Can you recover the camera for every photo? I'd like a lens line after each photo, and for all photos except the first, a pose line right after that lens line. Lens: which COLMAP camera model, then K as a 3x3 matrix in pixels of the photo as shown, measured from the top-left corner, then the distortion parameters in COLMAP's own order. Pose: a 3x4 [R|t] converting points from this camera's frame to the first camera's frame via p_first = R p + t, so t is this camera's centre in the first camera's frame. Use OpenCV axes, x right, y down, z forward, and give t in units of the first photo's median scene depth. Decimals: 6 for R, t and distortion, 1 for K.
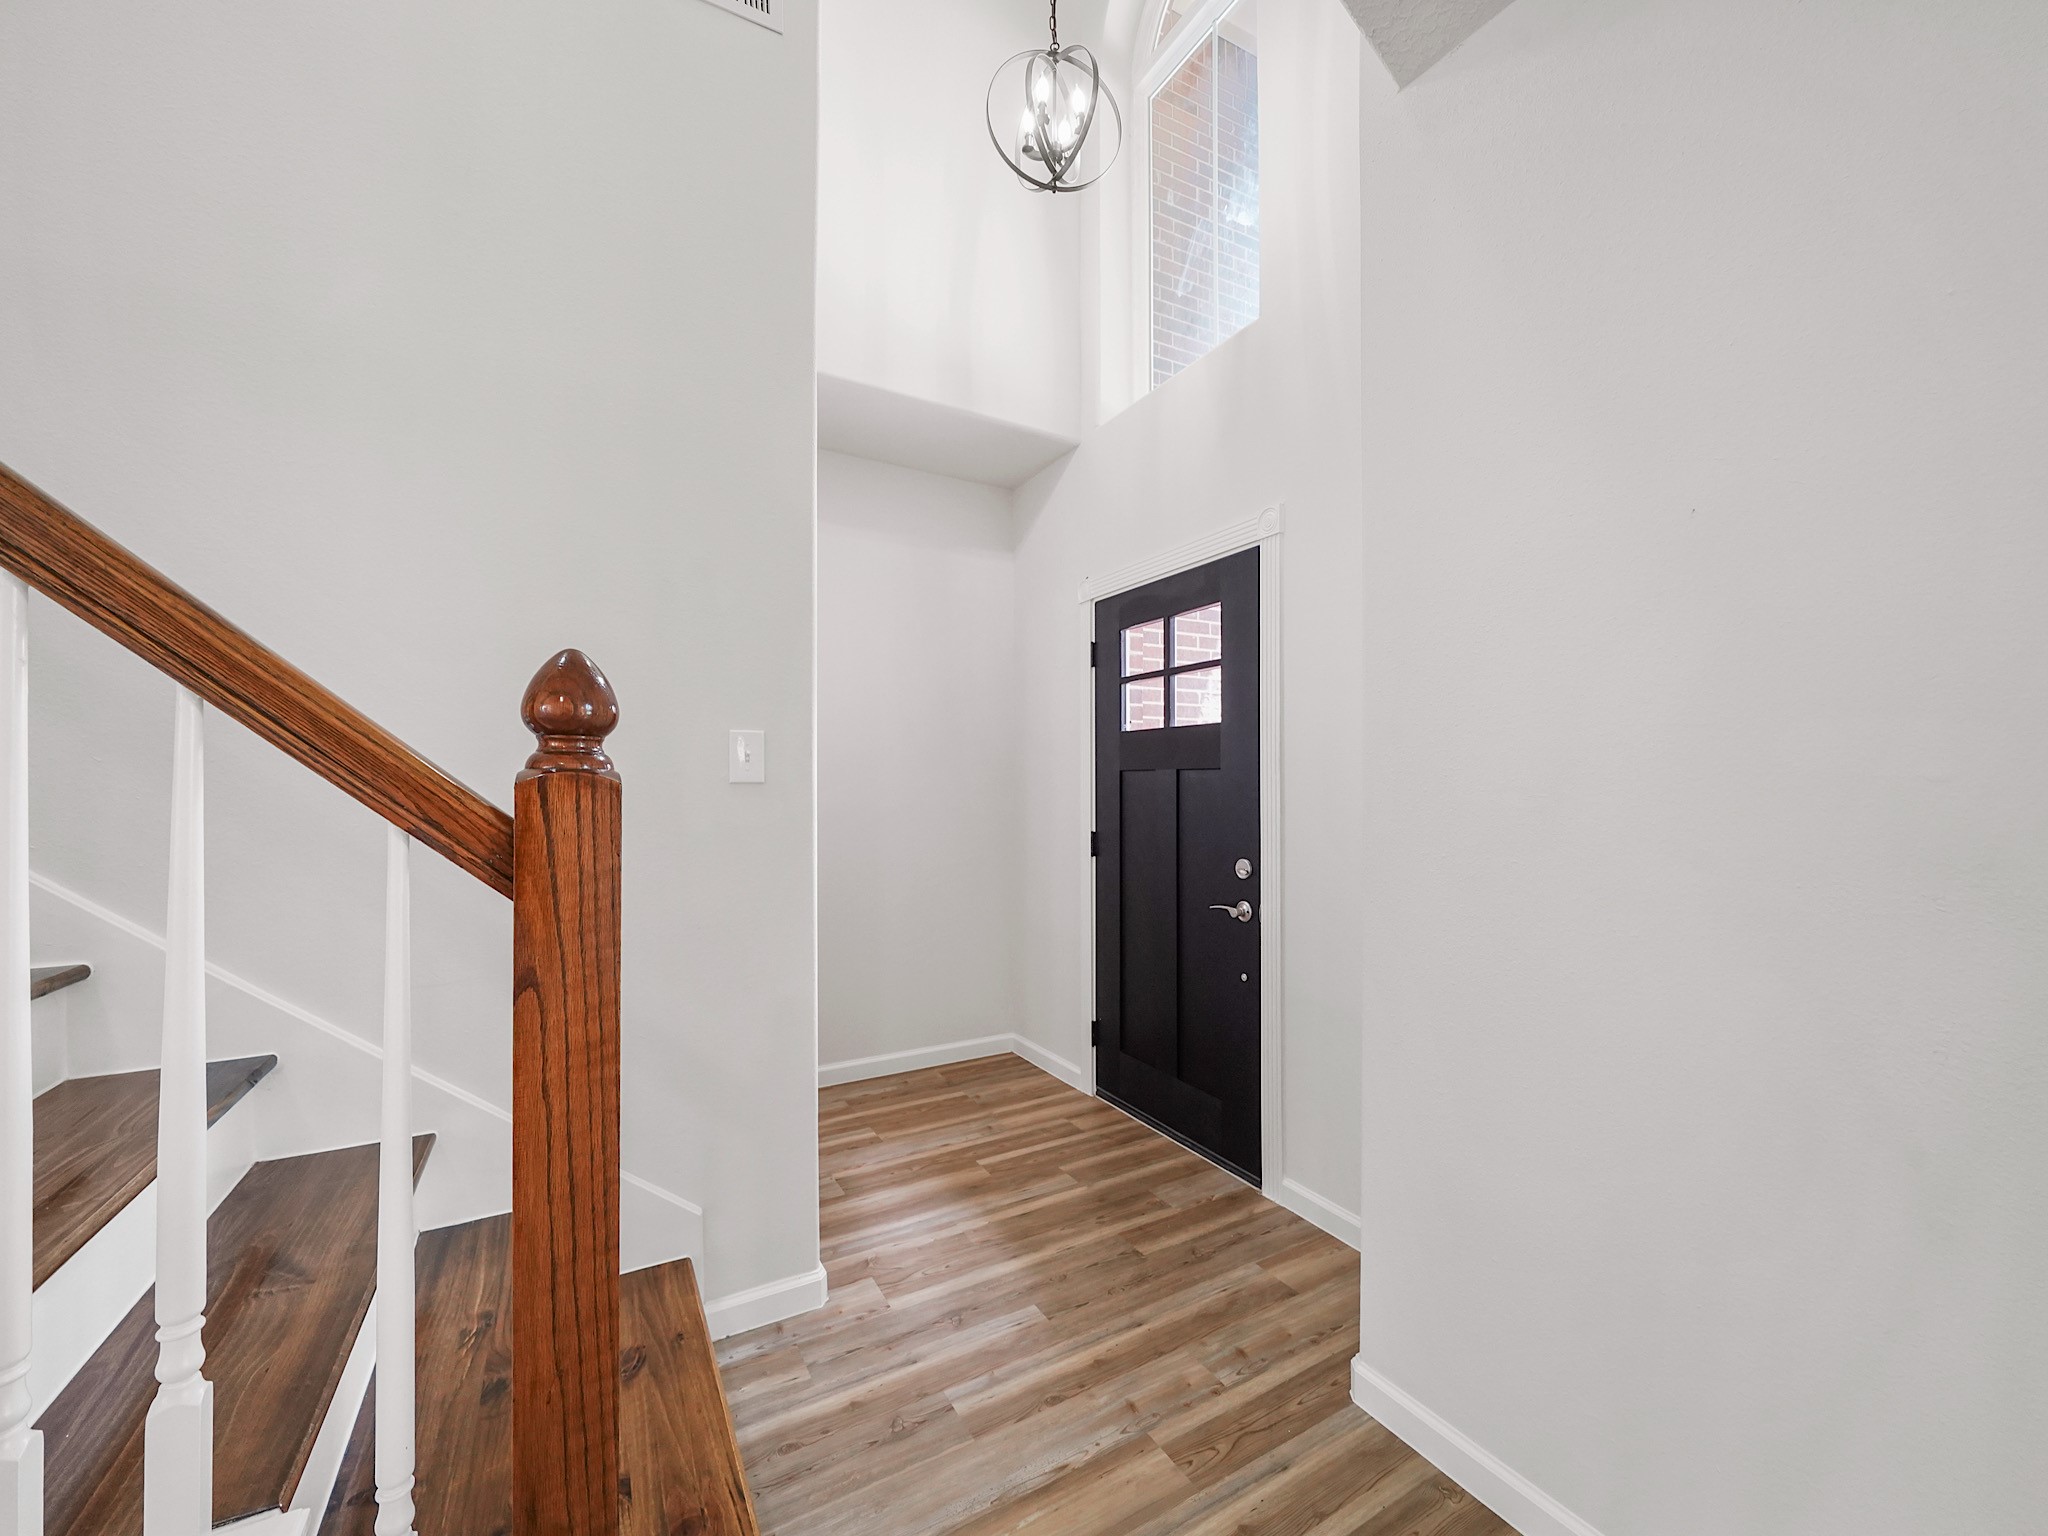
lens RADIAL K [[796.3, 0, 1021.8], [0, 796.3, 787.2], [0, 0, 1]] dist [-0.002559, -0.000549]
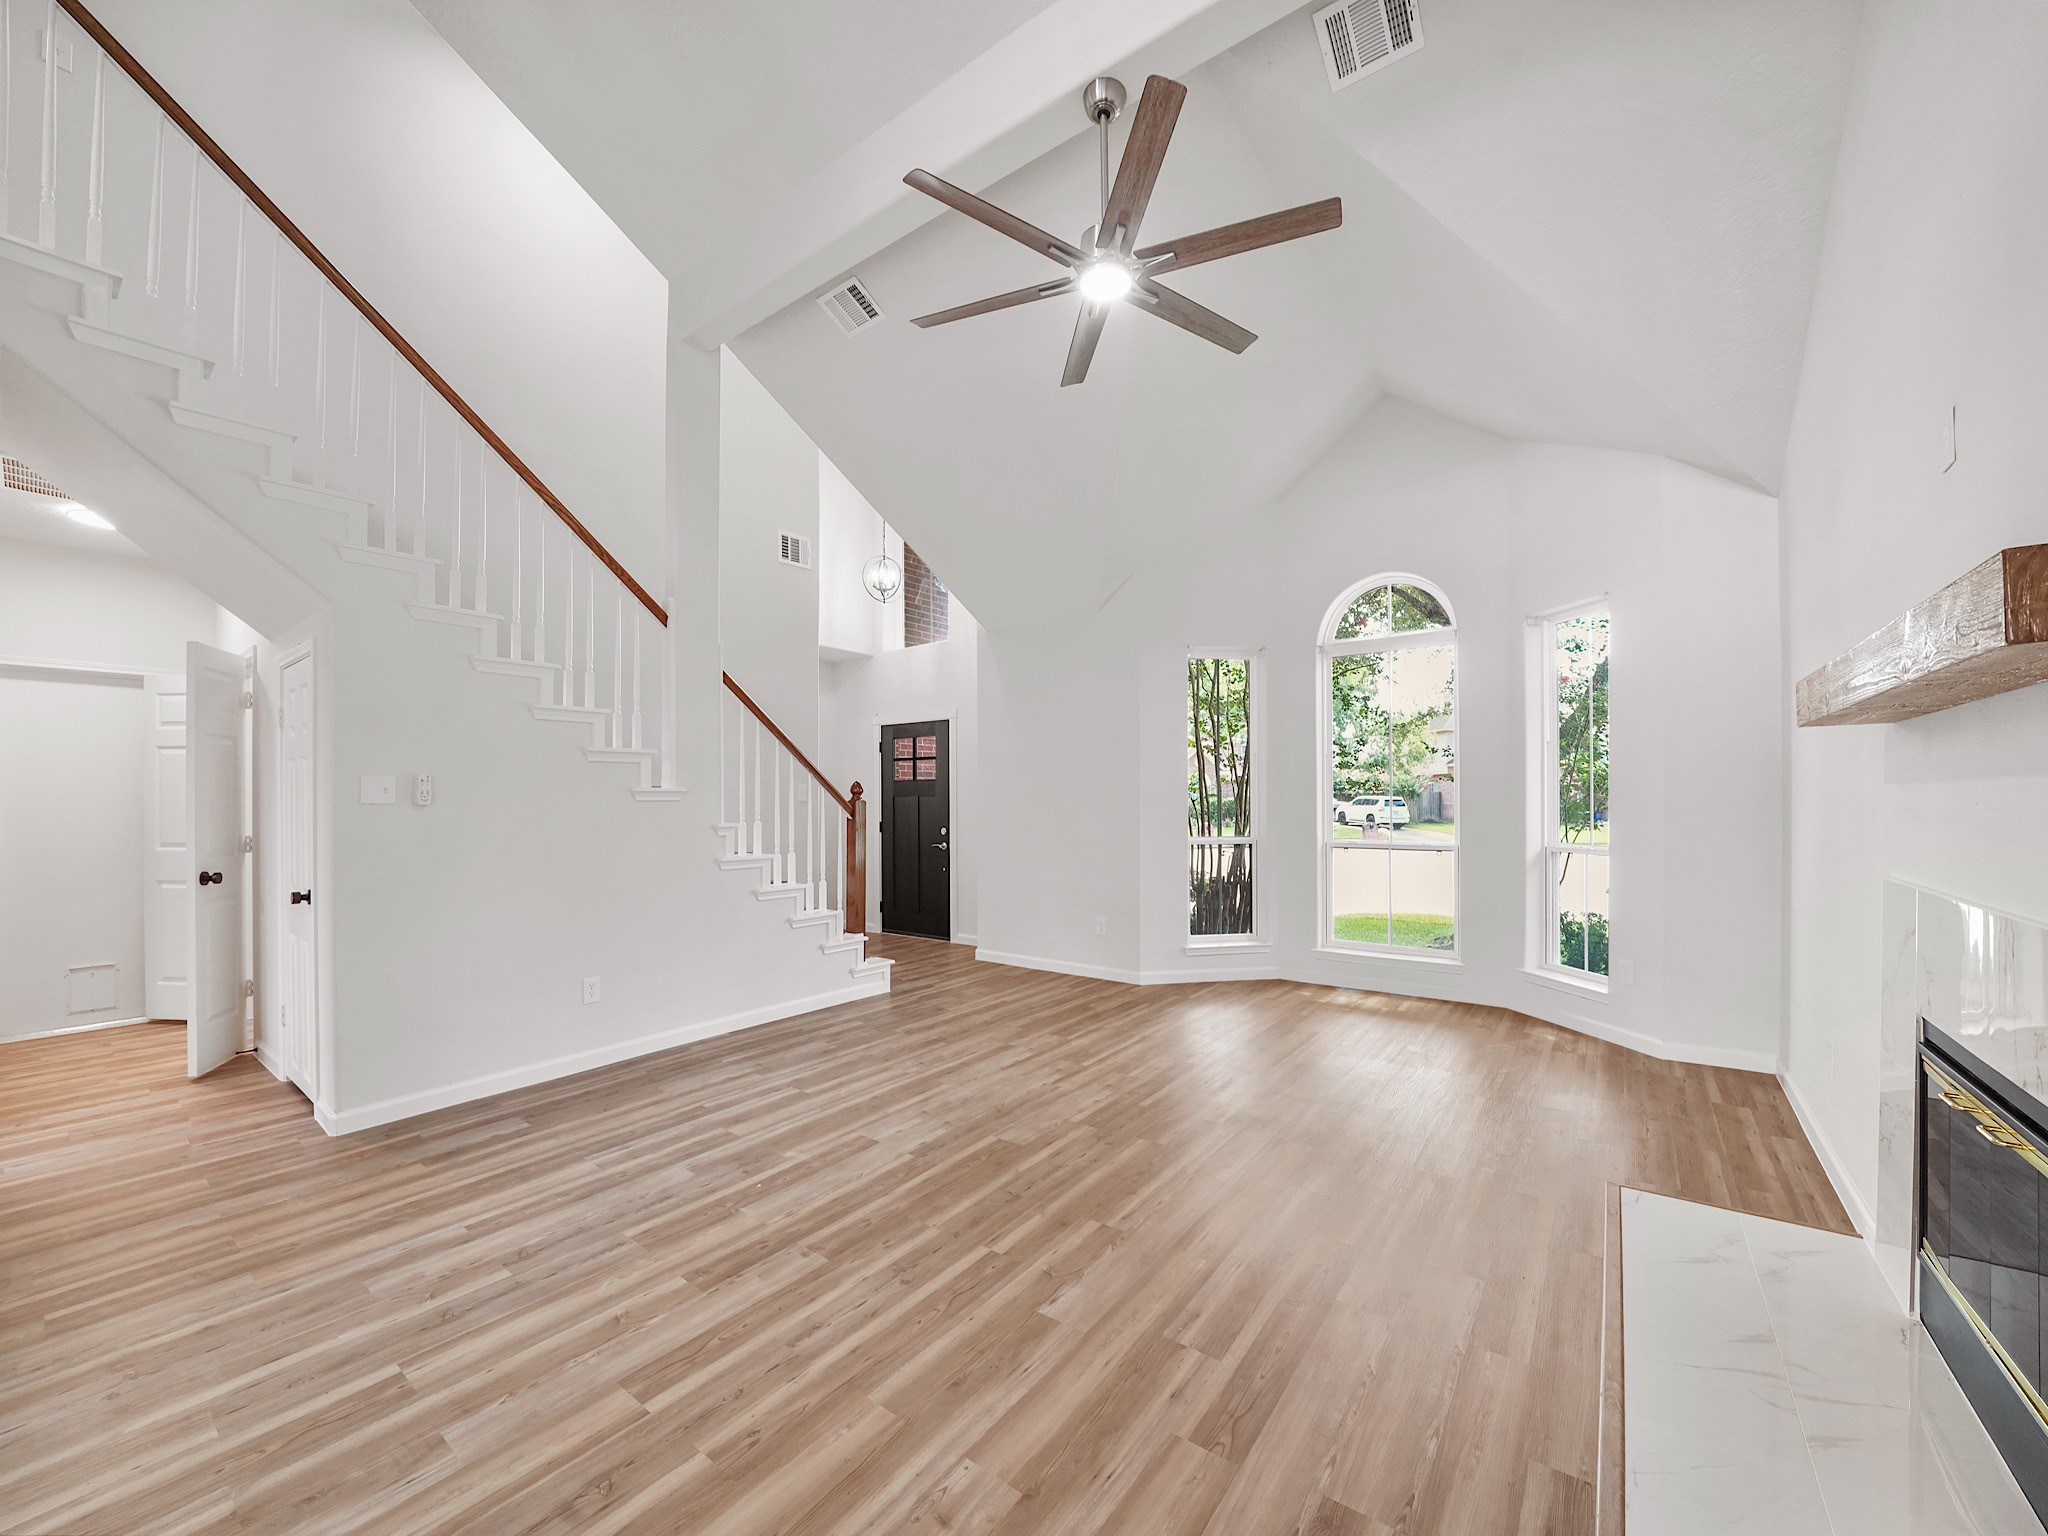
lens RADIAL K [[801.1, 0, 1012.7], [0, 801.1, 779.7], [0, 0, 1]] dist [-0.017237, 0.000148]
pose [[0.922278, 0.008262, 0.386439, -0.601009], [0.003989, 0.999515, -0.030889, 0.006633], [-0.386506, 0.030030, 0.921798, -1.736687]]
